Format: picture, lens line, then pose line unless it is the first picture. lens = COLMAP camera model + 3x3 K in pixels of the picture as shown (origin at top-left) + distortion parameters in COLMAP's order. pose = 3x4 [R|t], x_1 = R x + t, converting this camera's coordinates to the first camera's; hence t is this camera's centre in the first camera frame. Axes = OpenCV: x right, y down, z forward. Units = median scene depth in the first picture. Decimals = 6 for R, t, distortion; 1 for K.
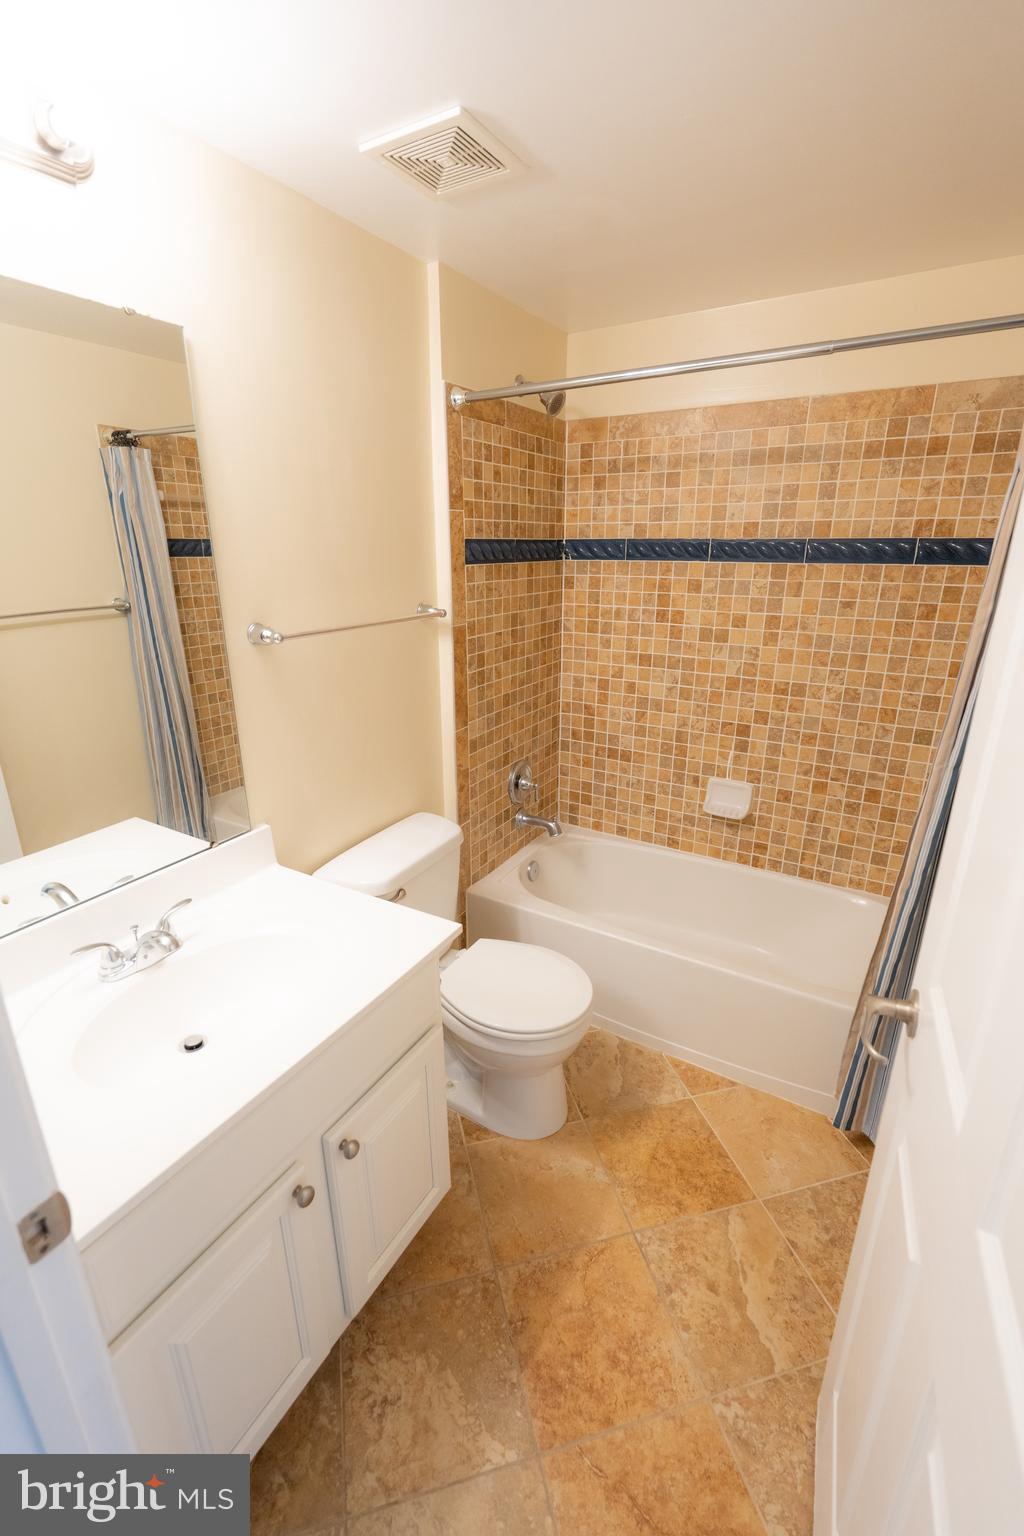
lens RADIAL K [[668.7, 0, 508.9], [0, 668.7, 769.2], [0, 0, 1]] dist [-0.007939, 0.001519]
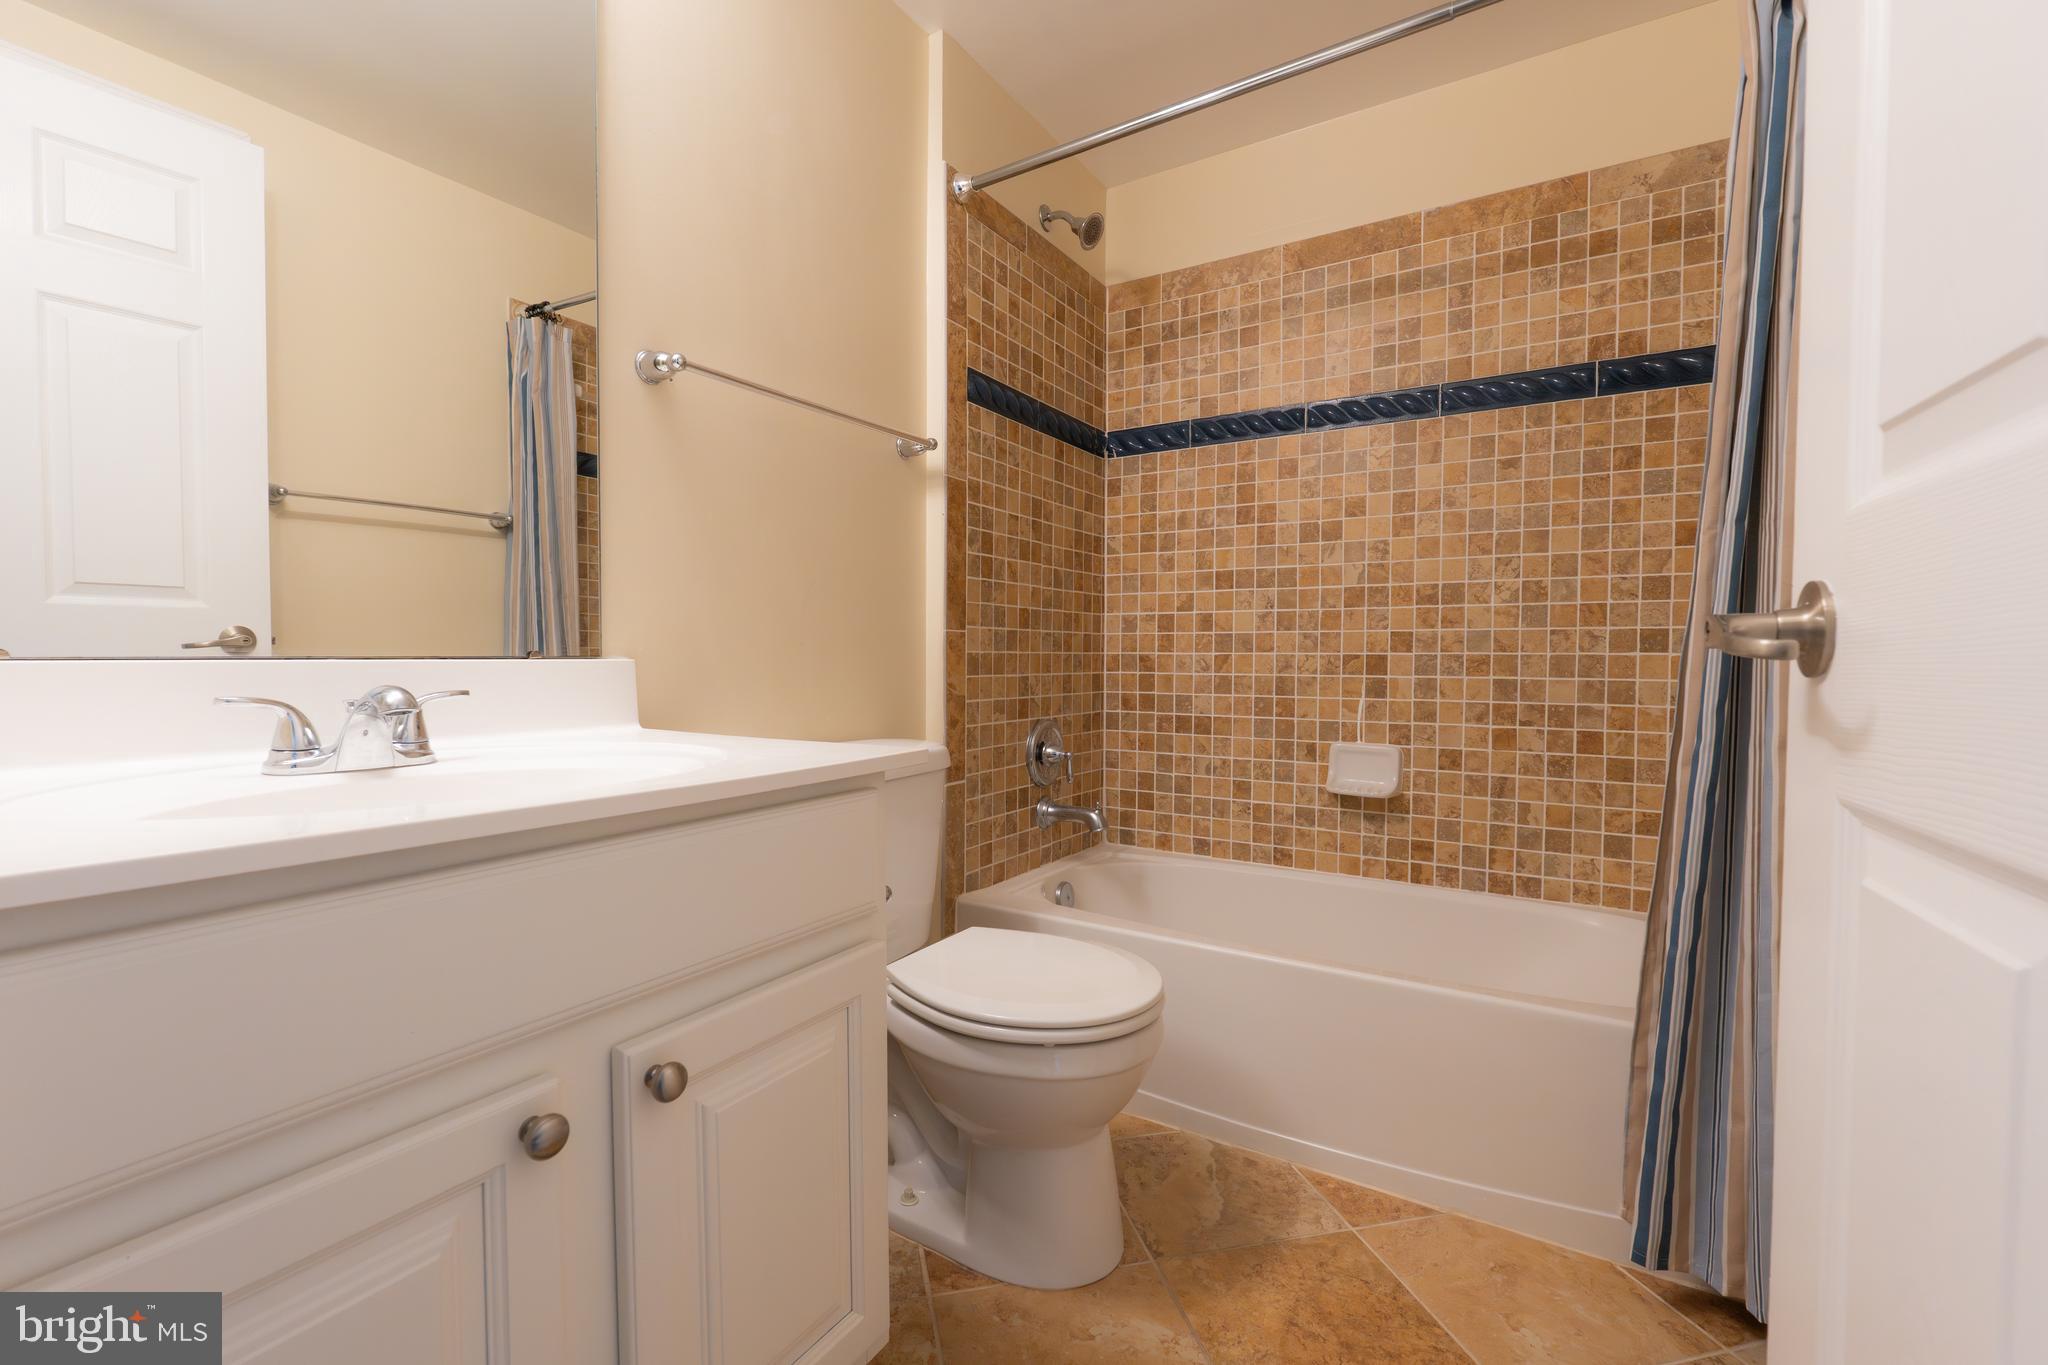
lens RADIAL K [[891.6, 0, 1026.3], [0, 891.6, 688.2], [0, 0, 1]] dist [-0.007939, 0.001519]
pose [[0.999797, 0.006735, -0.018965, 0.018065], [-0.011929, 0.957275, -0.288933, 0.259786], [0.016209, 0.289101, 0.957161, 0.164303]]
